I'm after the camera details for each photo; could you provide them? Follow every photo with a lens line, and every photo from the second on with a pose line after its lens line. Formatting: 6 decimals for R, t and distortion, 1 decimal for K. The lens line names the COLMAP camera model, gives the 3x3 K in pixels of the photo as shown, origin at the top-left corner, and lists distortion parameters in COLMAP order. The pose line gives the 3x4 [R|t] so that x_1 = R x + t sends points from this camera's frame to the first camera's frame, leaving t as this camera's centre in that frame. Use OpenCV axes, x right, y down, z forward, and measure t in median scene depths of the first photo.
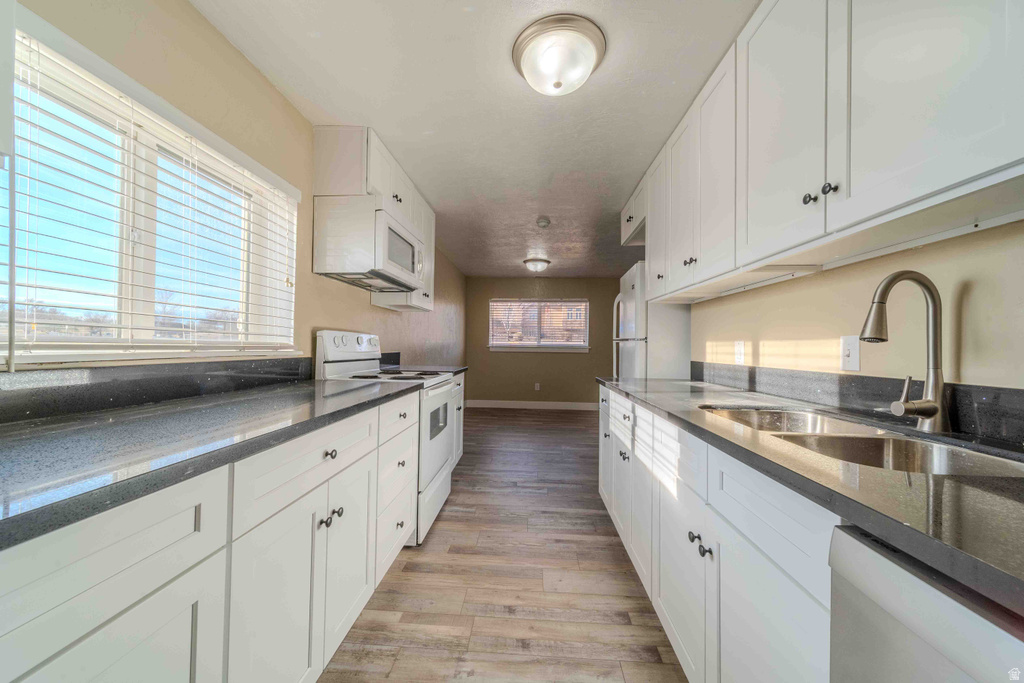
lens RADIAL K [[366.1, 0, 505.1], [0, 366.1, 334.4], [0, 0, 1]] dist [0.006437, -0.000078]
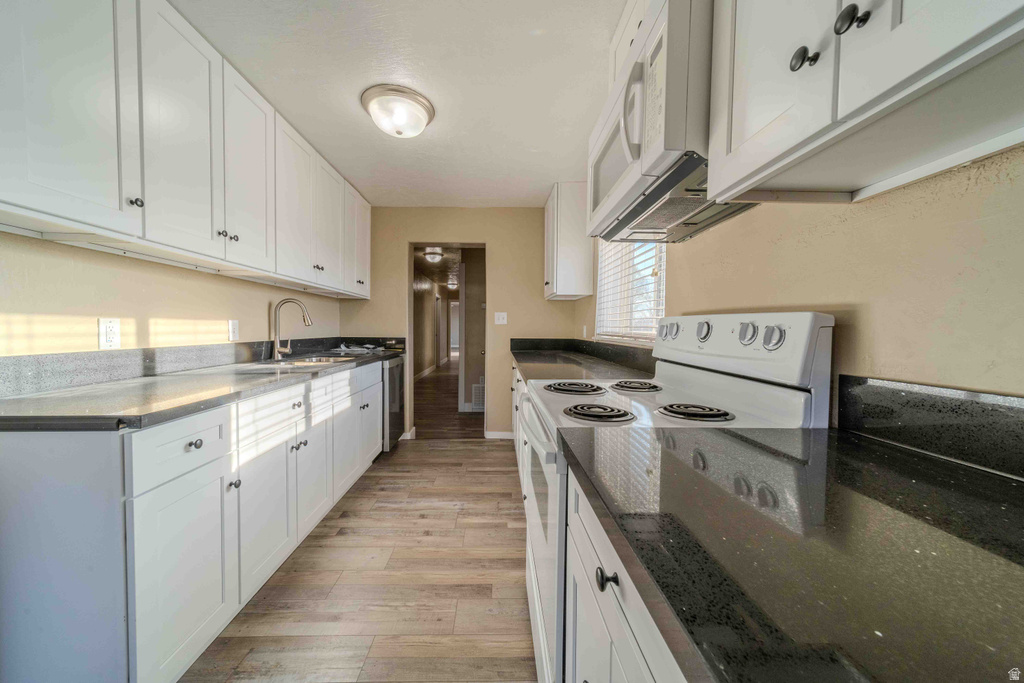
lens RADIAL K [[366.1, 0, 505.1], [0, 366.1, 334.4], [0, 0, 1]] dist [0.006437, -0.000078]
pose [[-0.995297, -0.027623, -0.092844, -0.114896], [-0.026421, 0.999551, -0.014161, 0.051371], [0.093194, -0.011642, -0.995580, 2.238968]]
